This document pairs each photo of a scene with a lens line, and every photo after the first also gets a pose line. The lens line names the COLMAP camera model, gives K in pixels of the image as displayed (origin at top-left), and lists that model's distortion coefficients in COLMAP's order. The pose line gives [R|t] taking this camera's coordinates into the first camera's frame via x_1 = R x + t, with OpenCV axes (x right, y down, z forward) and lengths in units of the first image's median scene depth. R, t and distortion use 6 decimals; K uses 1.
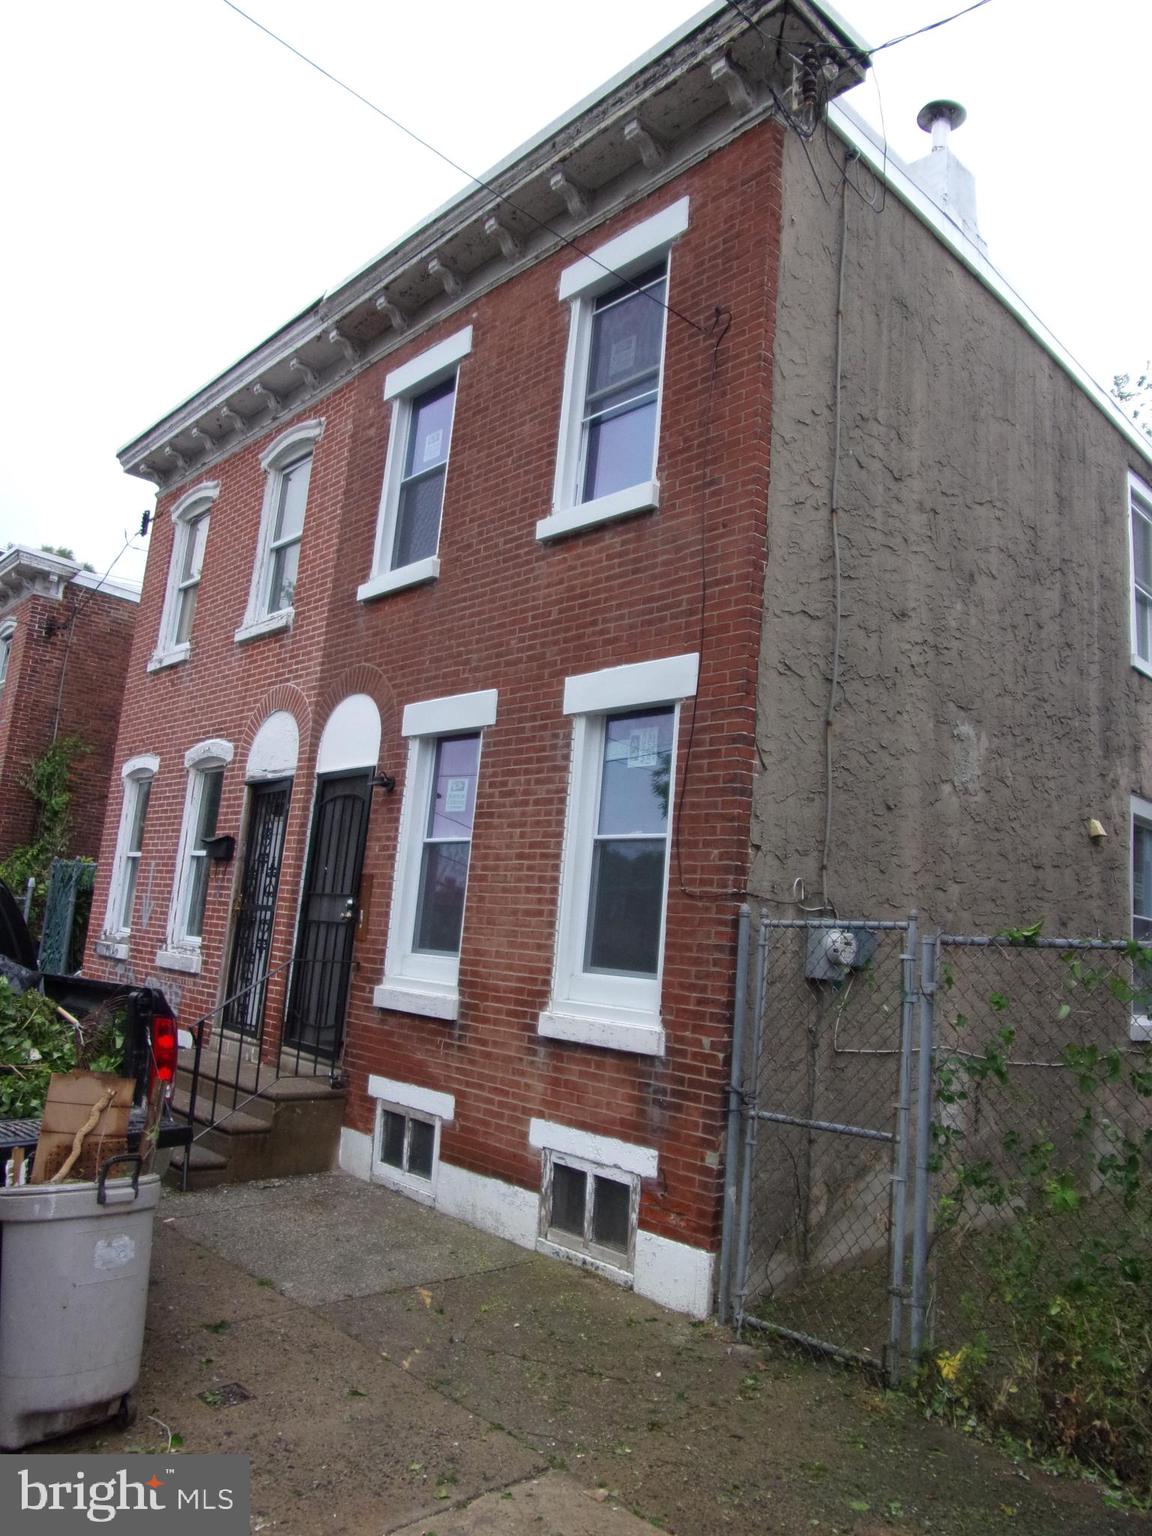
lens RADIAL K [[1064.8, 0, 550.4], [0, 1064.8, 768.2], [0, 0, 1]] dist [-0.061033, 0.030947]
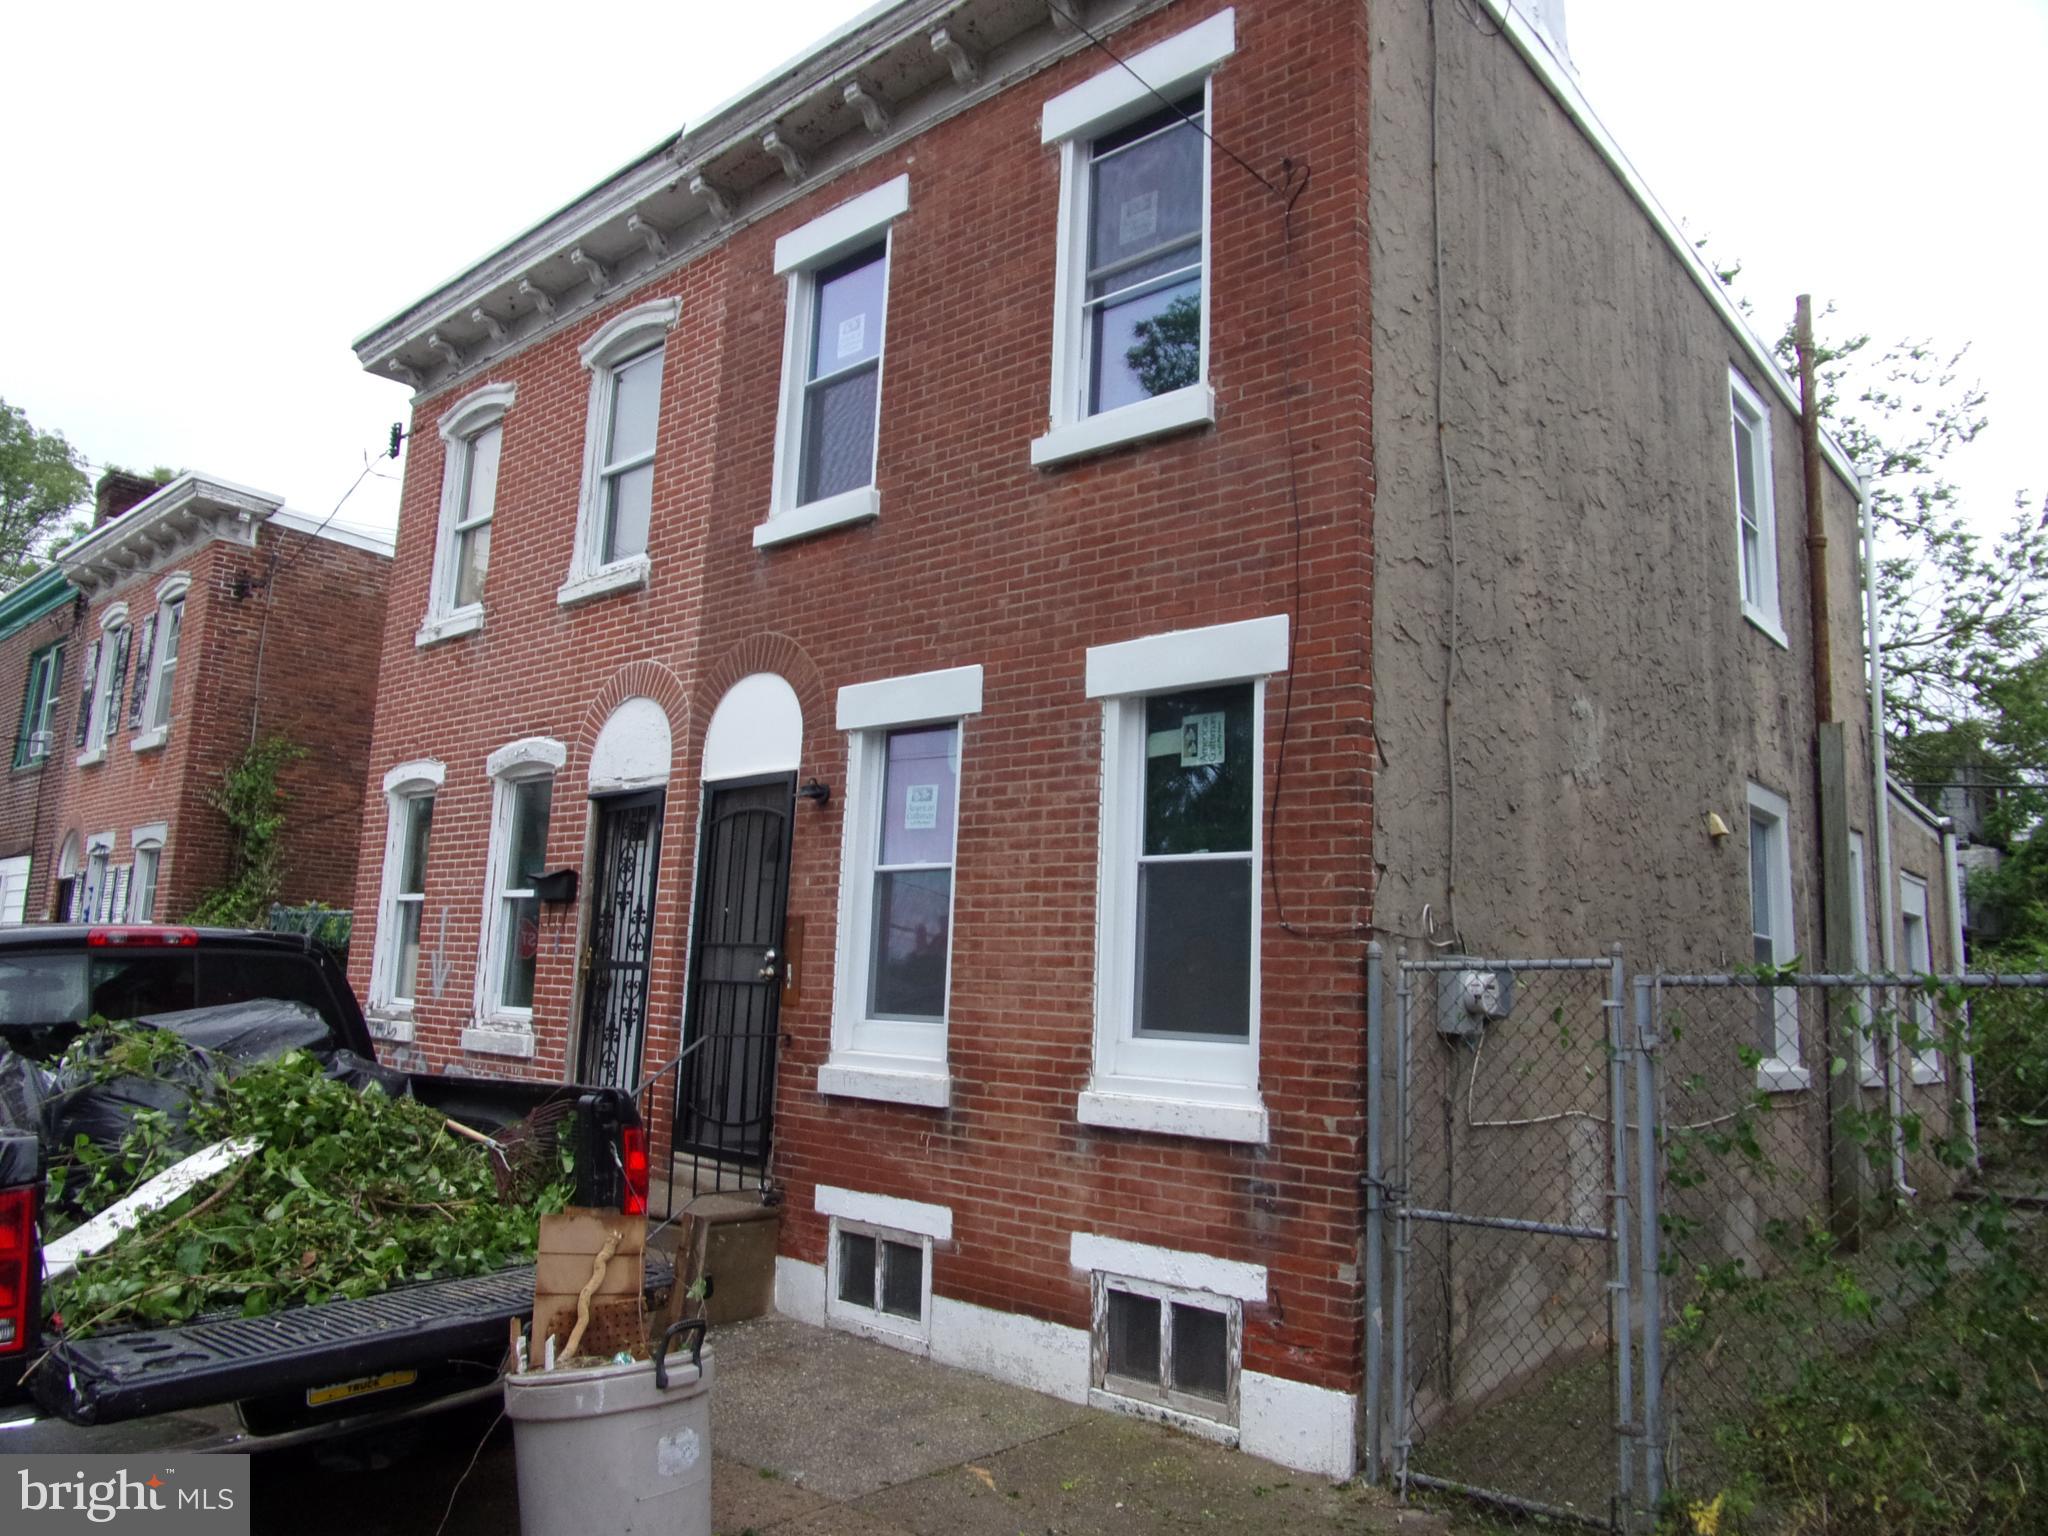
lens RADIAL K [[1419.8, 0, 948.1], [0, 1419.8, 777.9], [0, 0, 1]] dist [-0.061033, 0.030947]
pose [[0.996551, -0.027610, 0.078253, -0.153394], [0.026283, 0.999494, 0.017929, -0.013313], [-0.078709, -0.015811, 0.996772, 0.003965]]
